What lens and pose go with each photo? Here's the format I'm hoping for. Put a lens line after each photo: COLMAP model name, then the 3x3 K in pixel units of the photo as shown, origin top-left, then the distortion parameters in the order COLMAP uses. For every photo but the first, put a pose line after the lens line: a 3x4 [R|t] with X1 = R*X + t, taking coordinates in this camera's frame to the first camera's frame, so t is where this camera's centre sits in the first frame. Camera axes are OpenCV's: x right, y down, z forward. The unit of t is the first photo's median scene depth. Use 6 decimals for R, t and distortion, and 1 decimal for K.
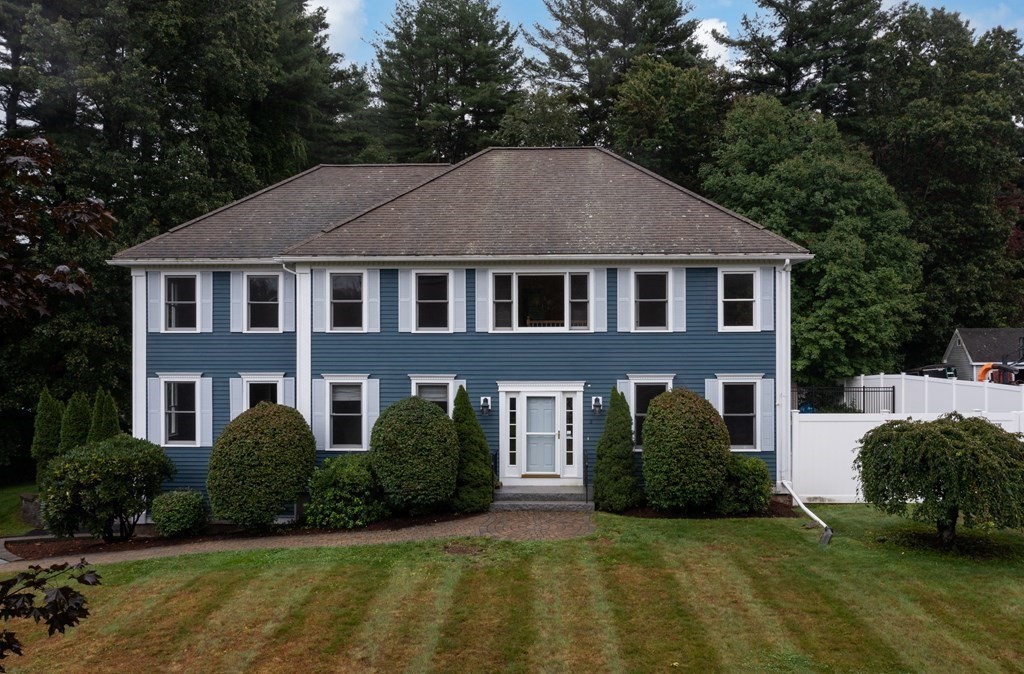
lens RADIAL K [[853.1, 0, 512.0], [0, 853.1, 337.0], [0, 0, 1]] dist [0.003709, -0.001244]
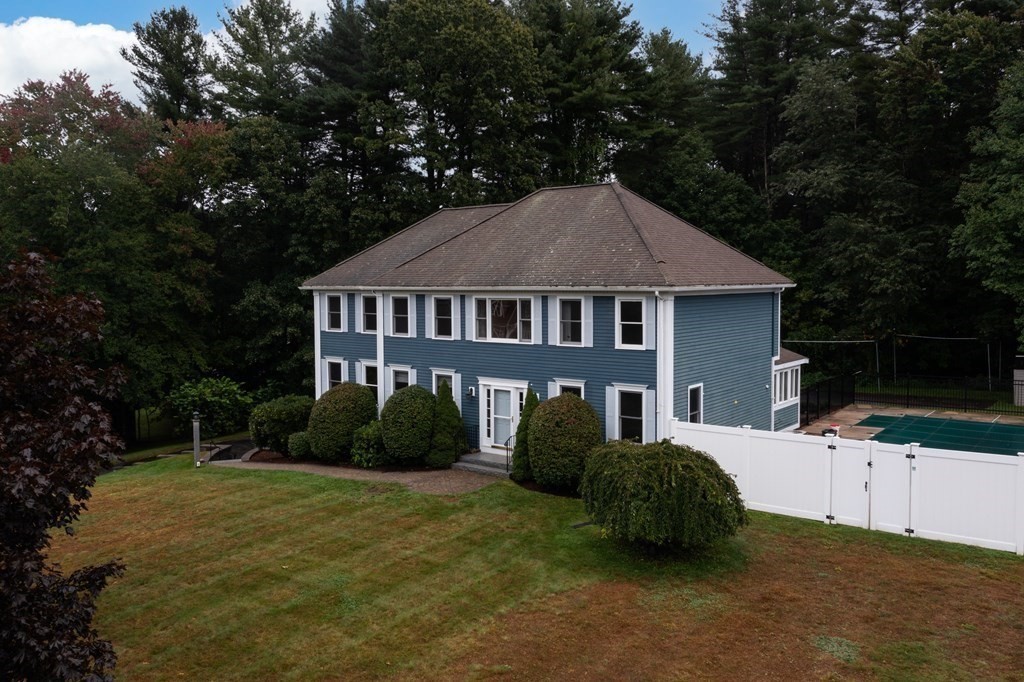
lens RADIAL K [[885.0, 0, 606.7], [0, 885.0, 310.8], [0, 0, 1]] dist [-0.003265, -0.002338]
pose [[0.807589, 0.027991, -0.589081, 0.989494], [0.008800, 0.998190, 0.059494, -0.137403], [0.589680, -0.053230, 0.805881, -0.028047]]
